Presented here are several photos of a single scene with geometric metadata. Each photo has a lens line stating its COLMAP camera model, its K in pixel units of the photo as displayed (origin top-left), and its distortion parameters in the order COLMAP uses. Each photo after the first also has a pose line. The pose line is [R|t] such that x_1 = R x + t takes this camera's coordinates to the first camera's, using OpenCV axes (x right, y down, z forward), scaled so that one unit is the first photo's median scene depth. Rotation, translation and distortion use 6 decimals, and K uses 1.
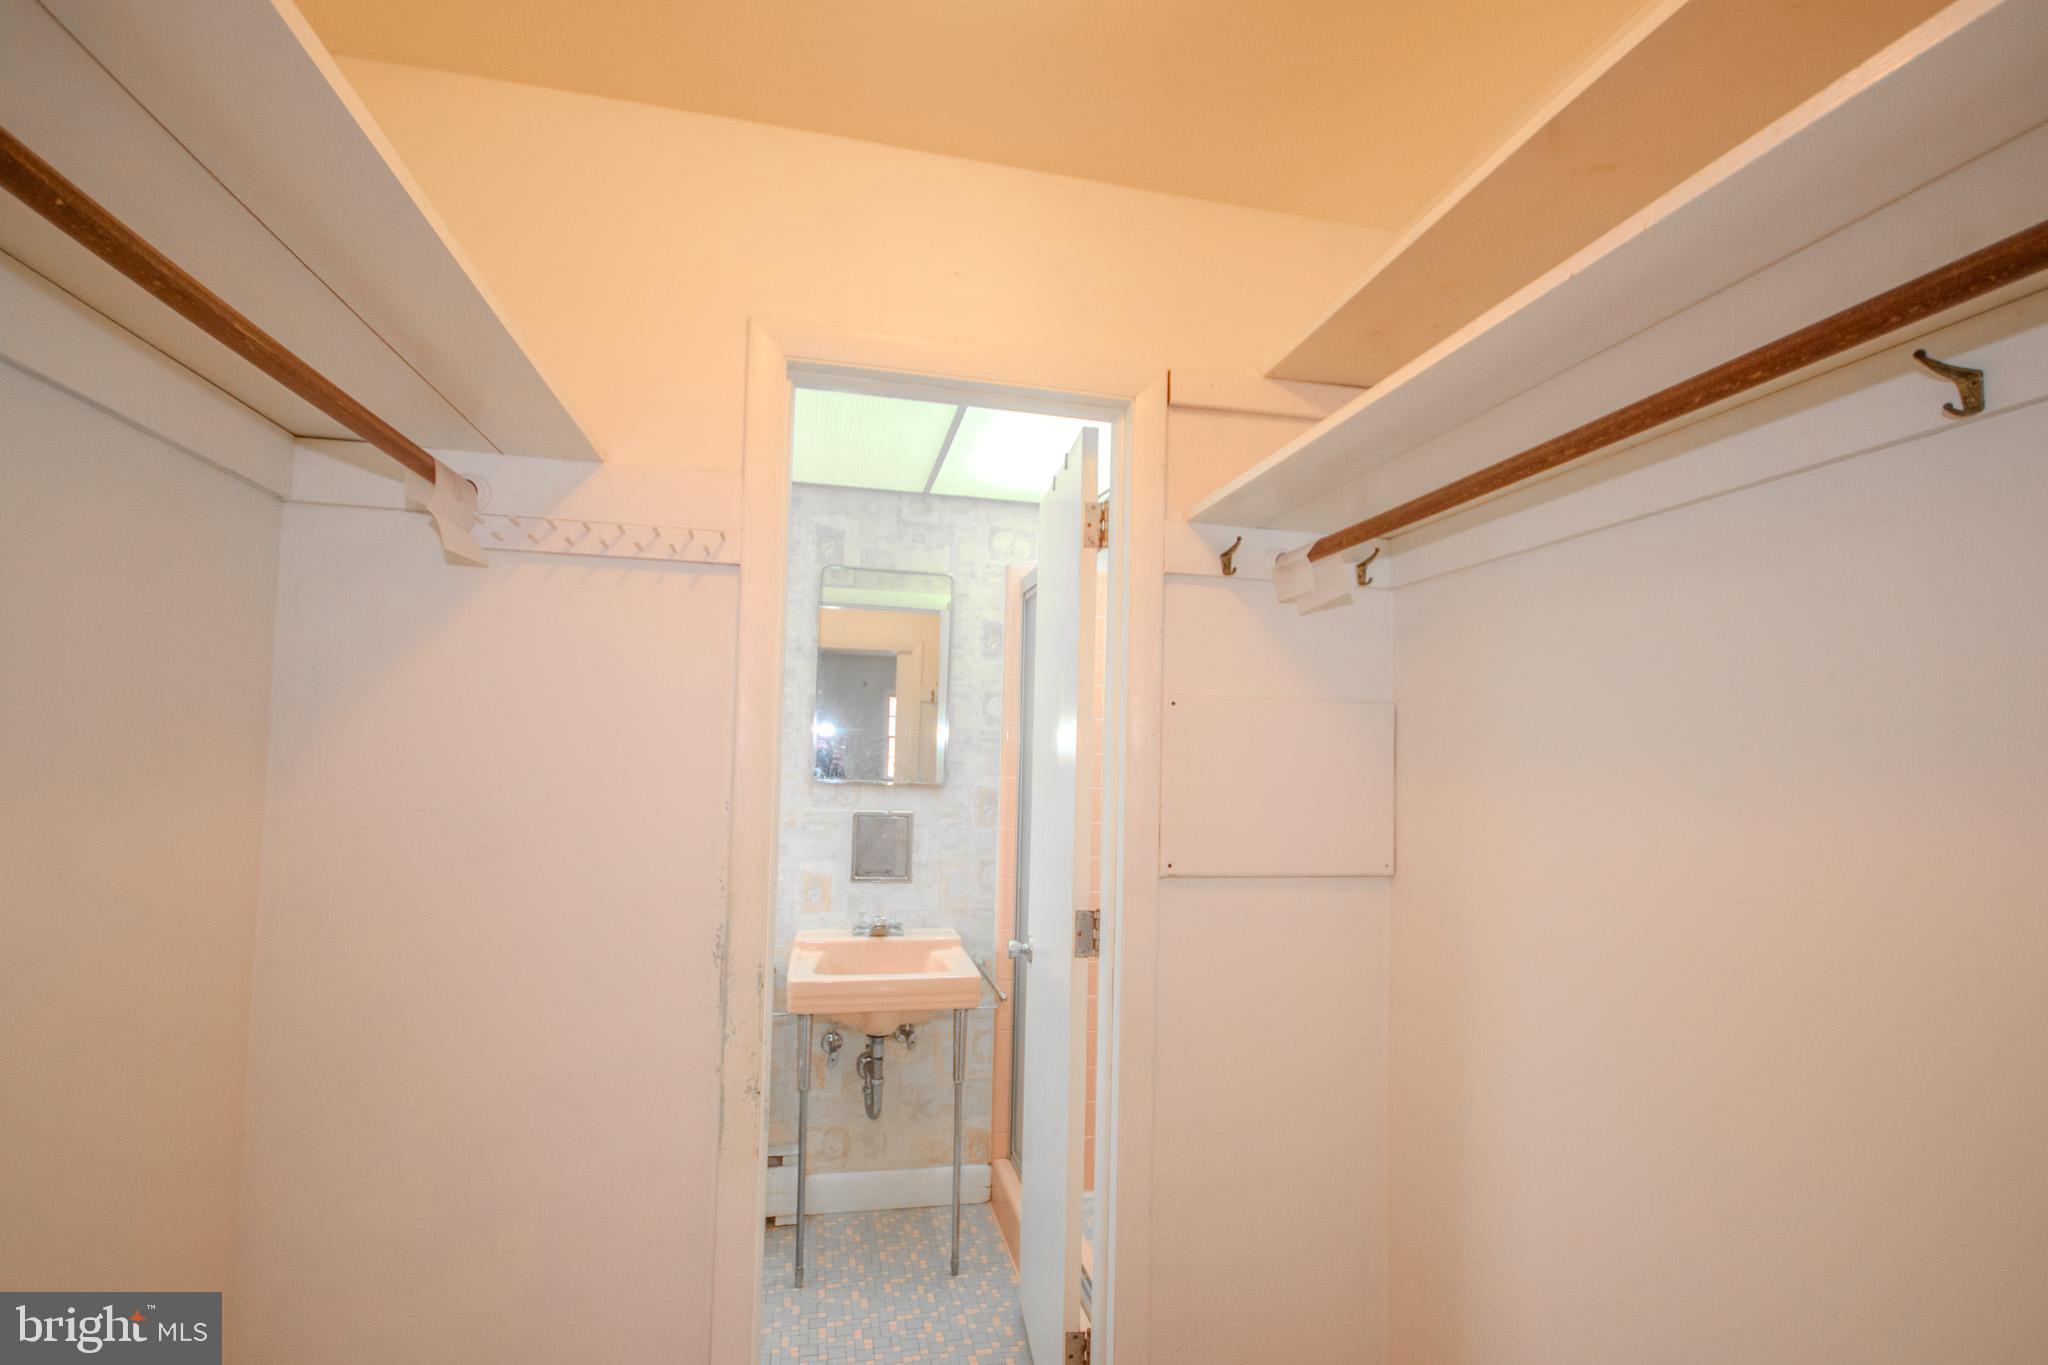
lens RADIAL K [[950.7, 0, 1022.4], [0, 950.7, 715.4], [0, 0, 1]] dist [-0.001144, -0.000303]
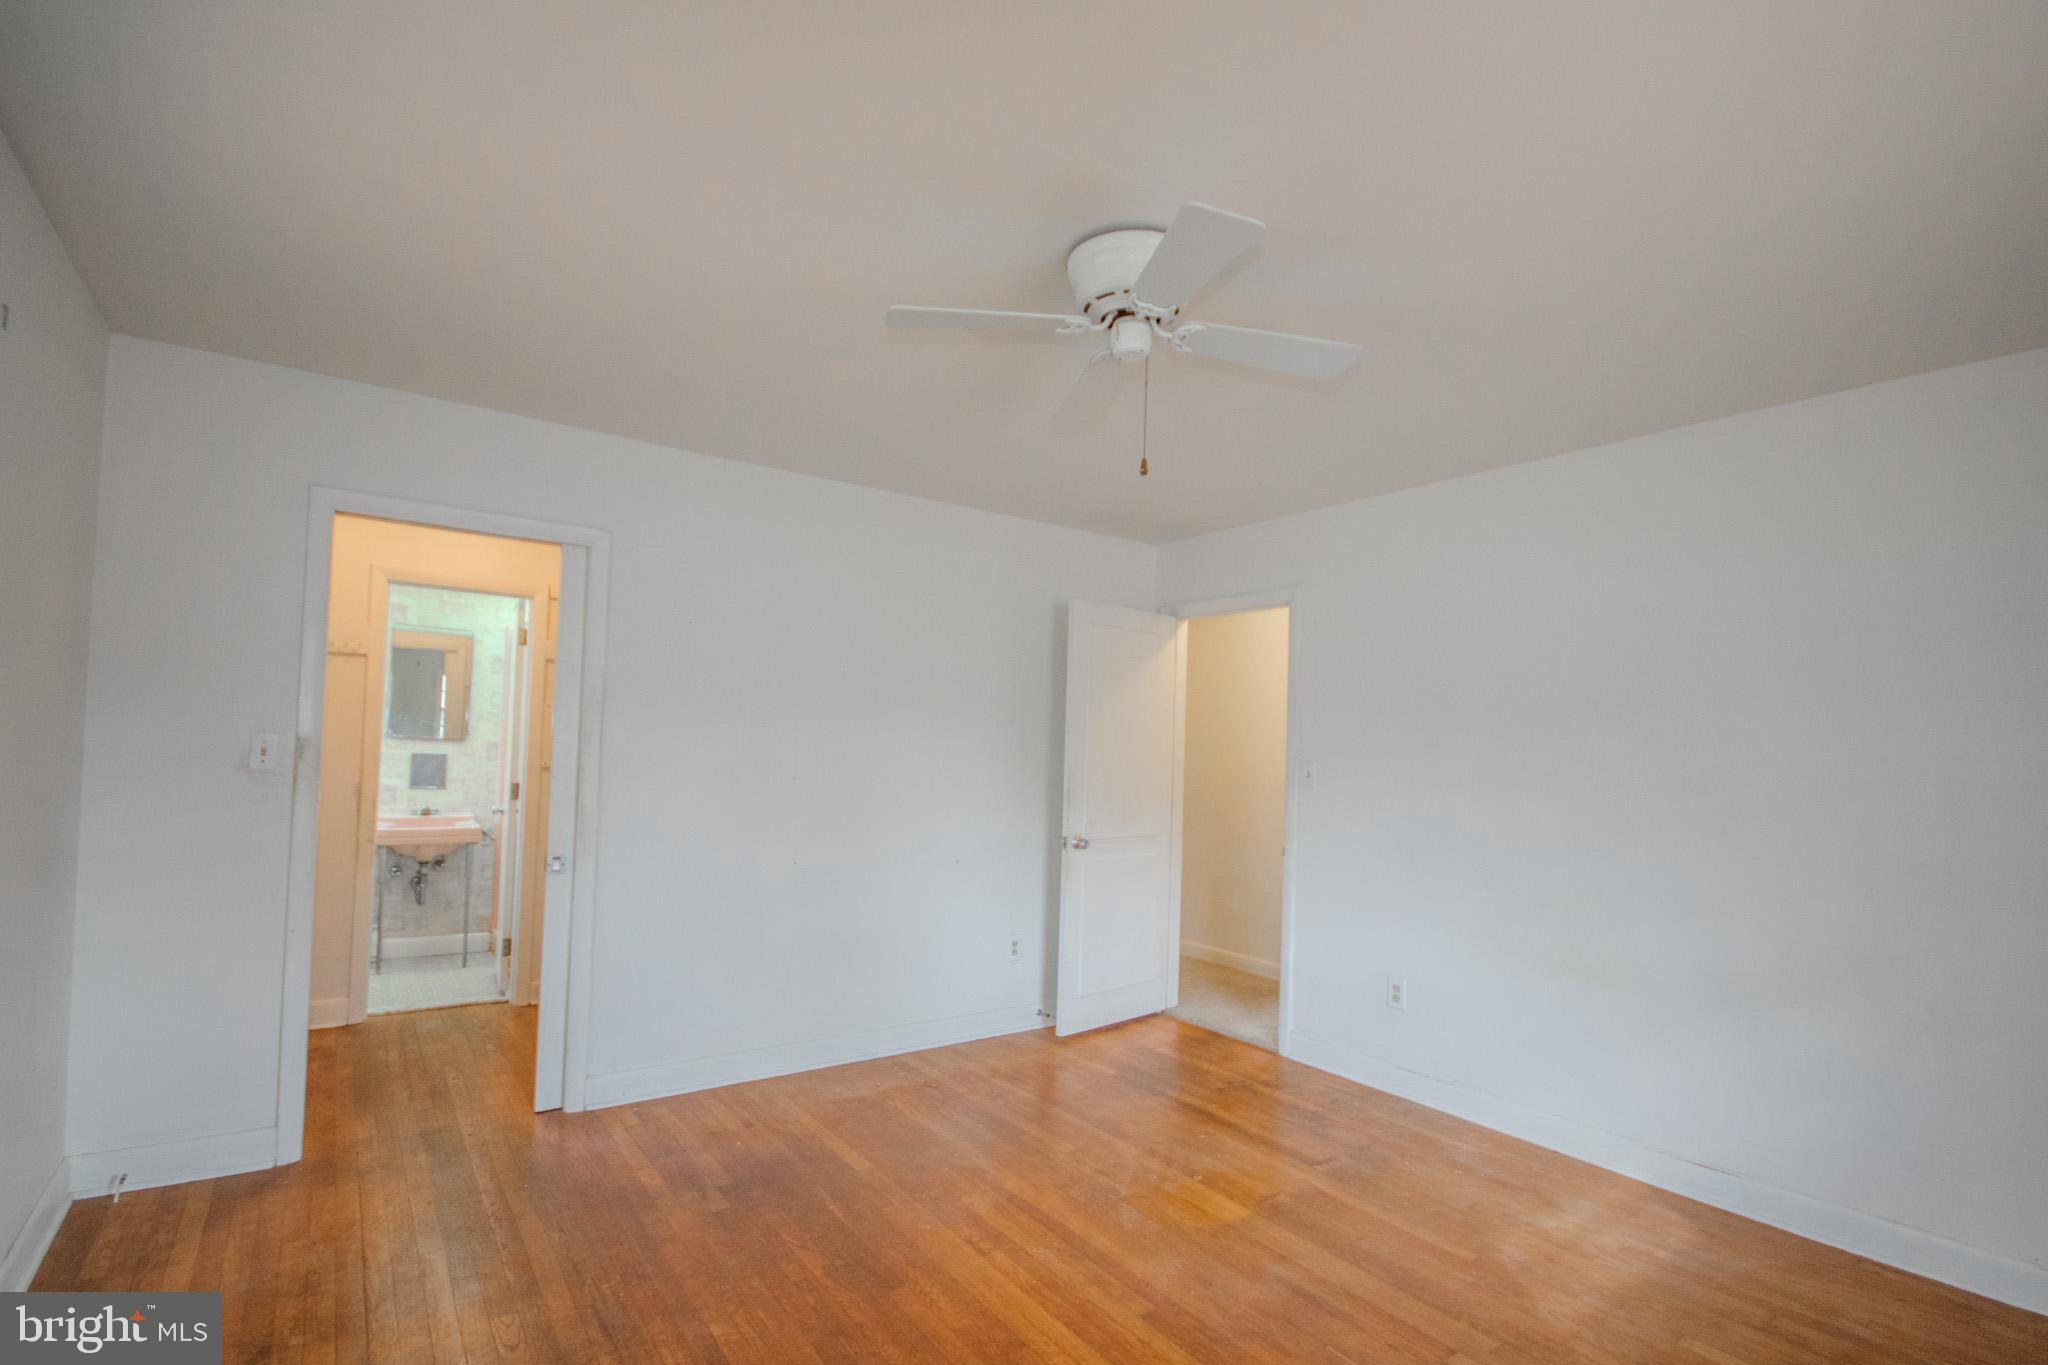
lens RADIAL K [[950.7, 0, 1022.4], [0, 950.7, 715.4], [0, 0, 1]] dist [-0.001144, -0.000303]
pose [[0.920070, 0.019105, 0.391287, 0.207531], [-0.031130, 0.999217, 0.024411, -0.059935], [-0.390515, -0.034641, 0.919945, -1.258046]]
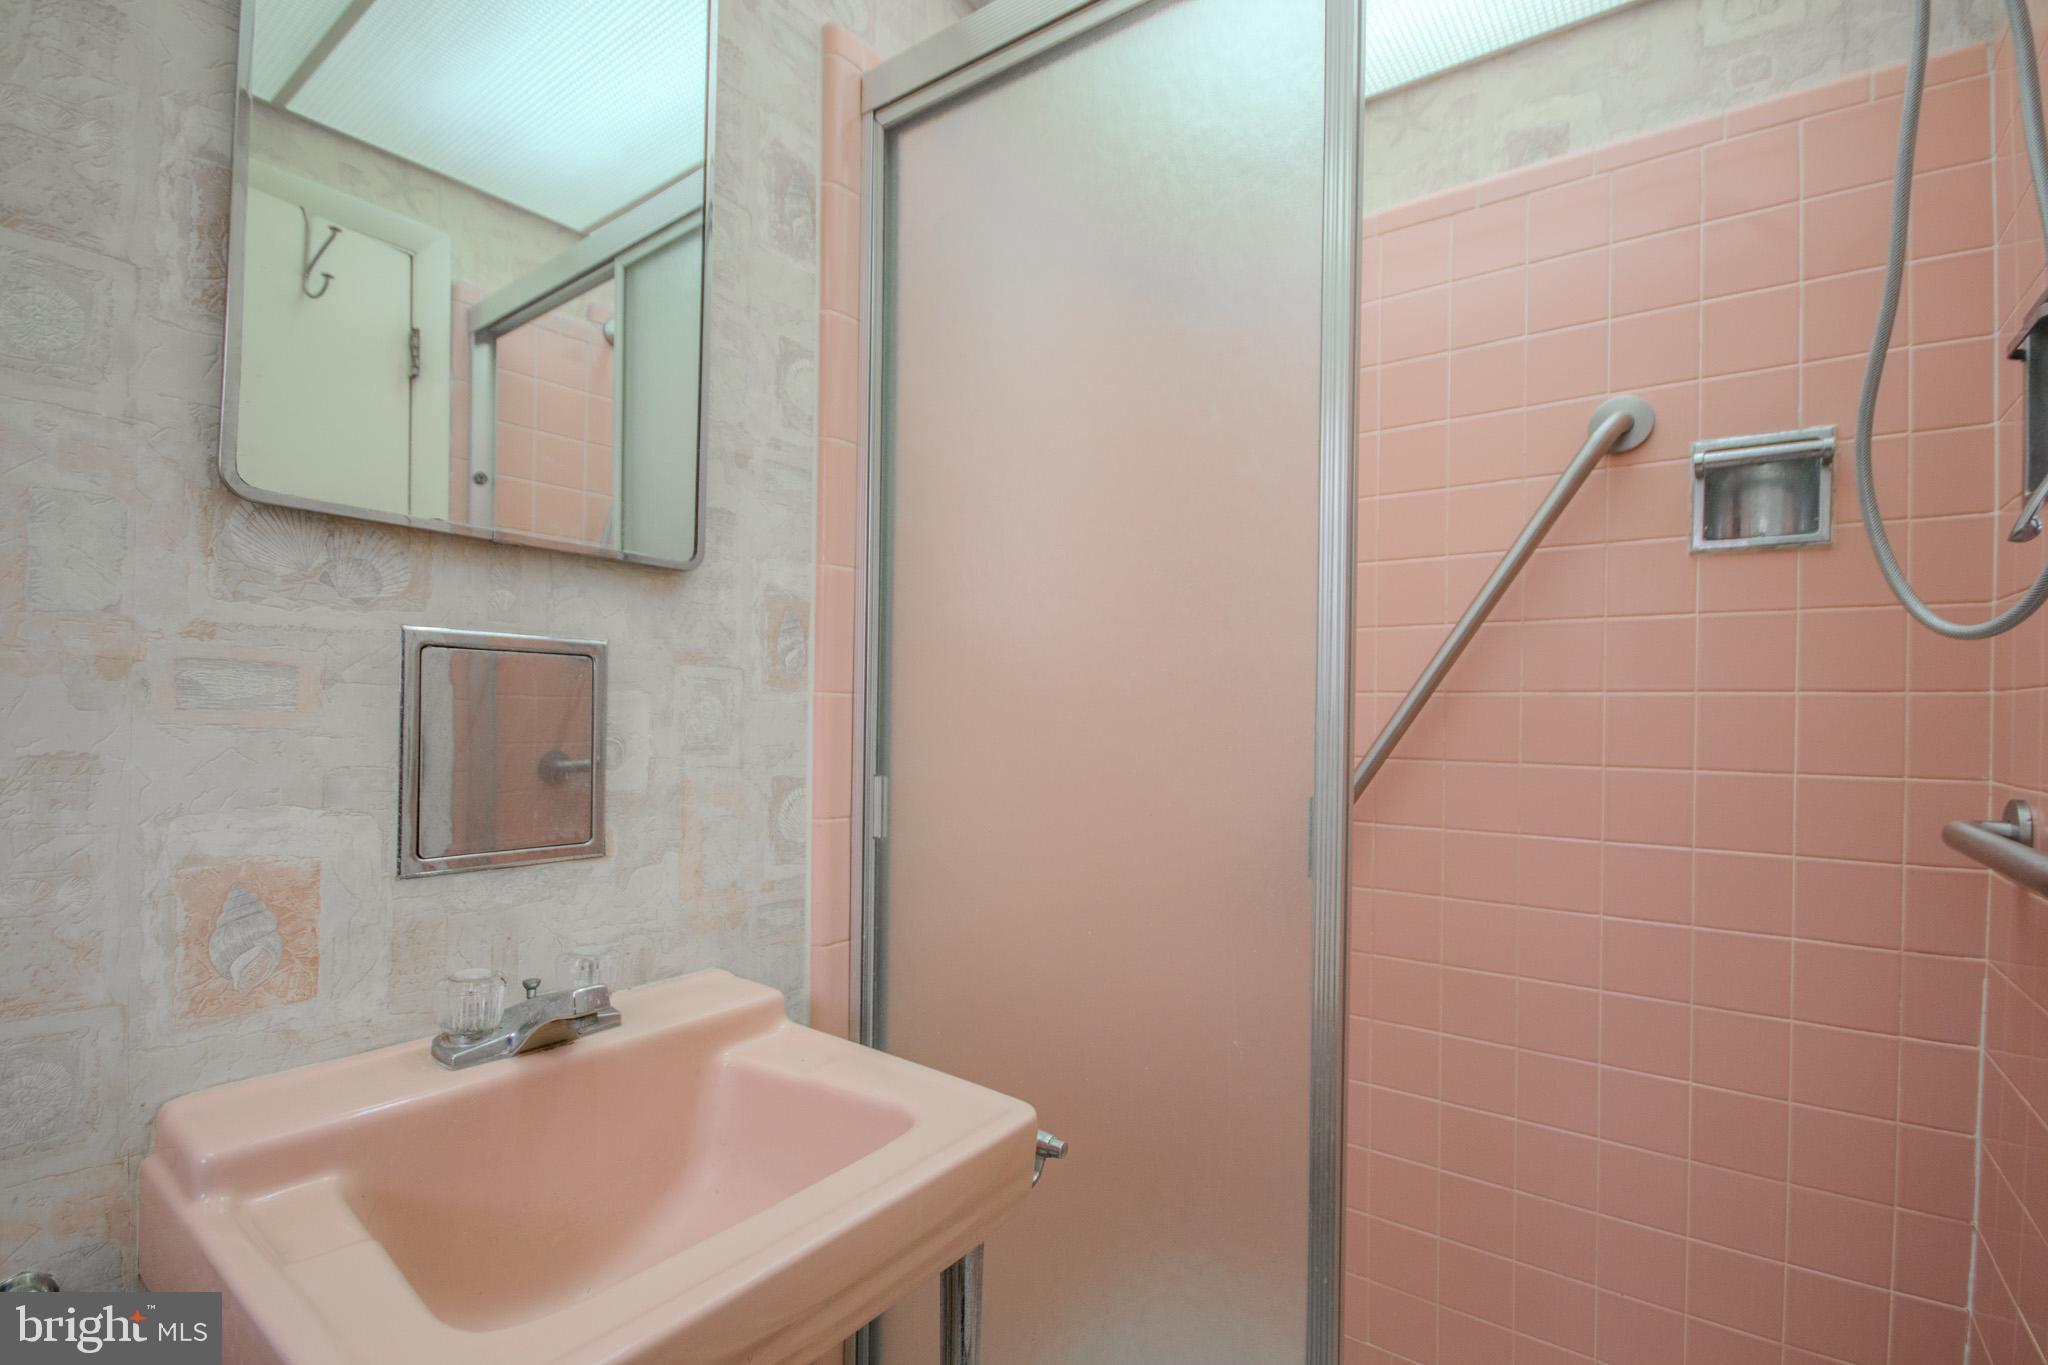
lens RADIAL K [[950.7, 0, 1022.4], [0, 950.7, 715.4], [0, 0, 1]] dist [-0.001144, -0.000303]
pose [[0.757151, -0.012311, 0.653124, -0.224318], [-0.034727, 0.997650, 0.059062, 0.104097], [-0.652317, -0.067400, 0.754944, 0.669143]]
